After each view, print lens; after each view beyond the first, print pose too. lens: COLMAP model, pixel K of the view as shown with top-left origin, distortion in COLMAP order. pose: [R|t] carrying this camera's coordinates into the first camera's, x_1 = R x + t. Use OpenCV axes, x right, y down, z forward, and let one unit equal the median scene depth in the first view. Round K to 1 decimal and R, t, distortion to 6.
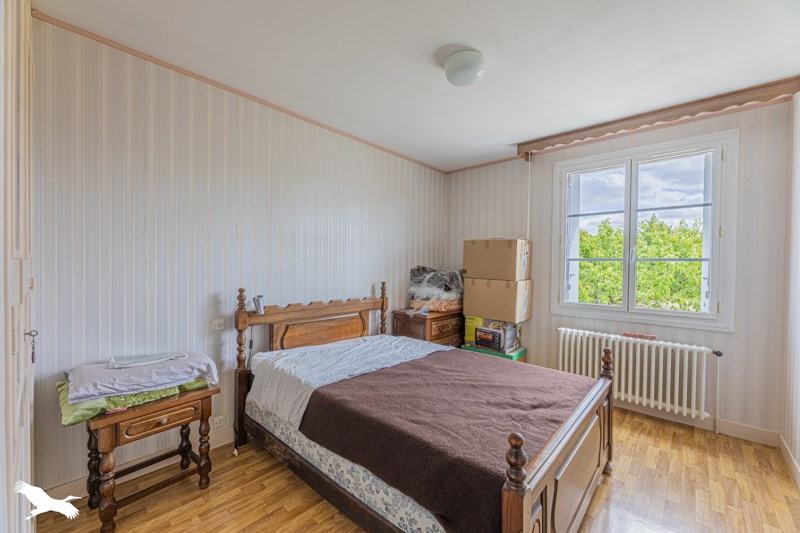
lens RADIAL K [[327.3, 0, 400.0], [0, 327.3, 266.5], [0, 0, 1]] dist [0.001346, 0.000026]
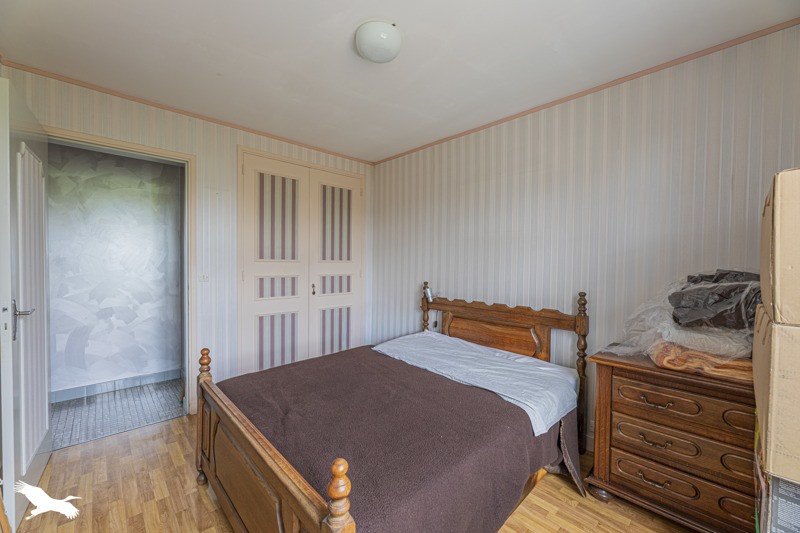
lens RADIAL K [[316.5, 0, 400.0], [0, 316.5, 266.5], [0, 0, 1]] dist [-0.000229, -0.000032]
pose [[-0.083790, 0.001013, -0.996483, 0.829414], [-0.013449, 0.999907, 0.002148, -0.001408], [0.996393, 0.013581, -0.083769, 0.909895]]
